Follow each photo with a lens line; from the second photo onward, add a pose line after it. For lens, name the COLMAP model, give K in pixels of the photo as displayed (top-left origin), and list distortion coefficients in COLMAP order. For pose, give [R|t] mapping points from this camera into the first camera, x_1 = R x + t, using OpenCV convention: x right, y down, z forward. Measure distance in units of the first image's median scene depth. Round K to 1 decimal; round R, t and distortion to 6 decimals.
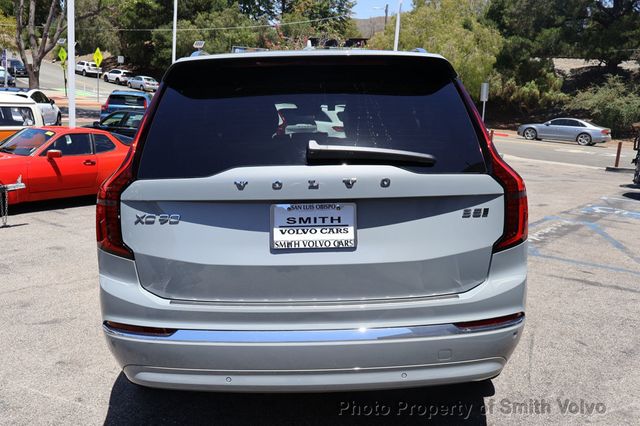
lens RADIAL K [[558.5, 0, 320.5], [0, 558.5, 214.0], [0, 0, 1]] dist [0.054616, -0.003021]
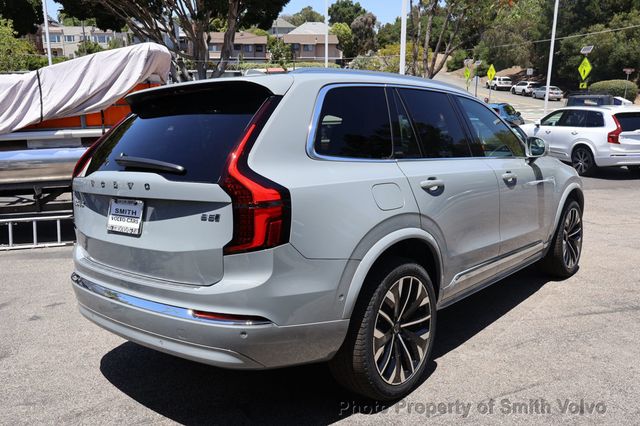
lens RADIAL K [[543.4, 0, 318.4], [0, 543.4, 213.0], [0, 0, 1]] dist [-0.001658, 0.014233]
pose [[0.747416, 0.081669, -0.659318, 0.083561], [-0.090610, 0.995673, 0.020615, -0.003848], [0.658149, 0.044332, 0.751582, 0.022404]]
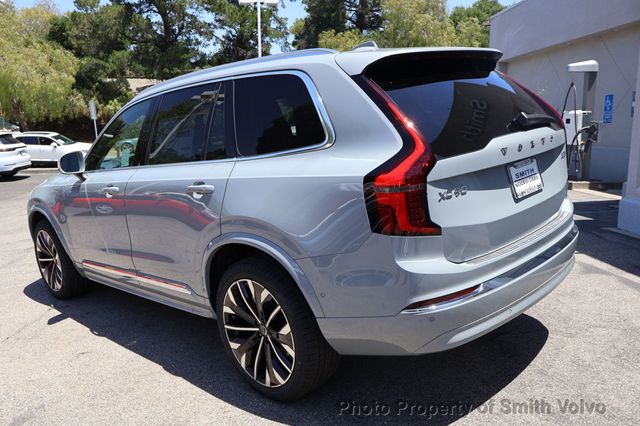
lens RADIAL K [[543.4, 0, 306.7], [0, 543.4, 216.3], [0, 0, 1]] dist [-0.001658, 0.014233]
pose [[0.719373, -0.192054, 0.667546, -0.087053], [0.208214, 0.976447, 0.056546, -0.004773], [-0.662683, 0.098314, 0.742418, 0.028225]]
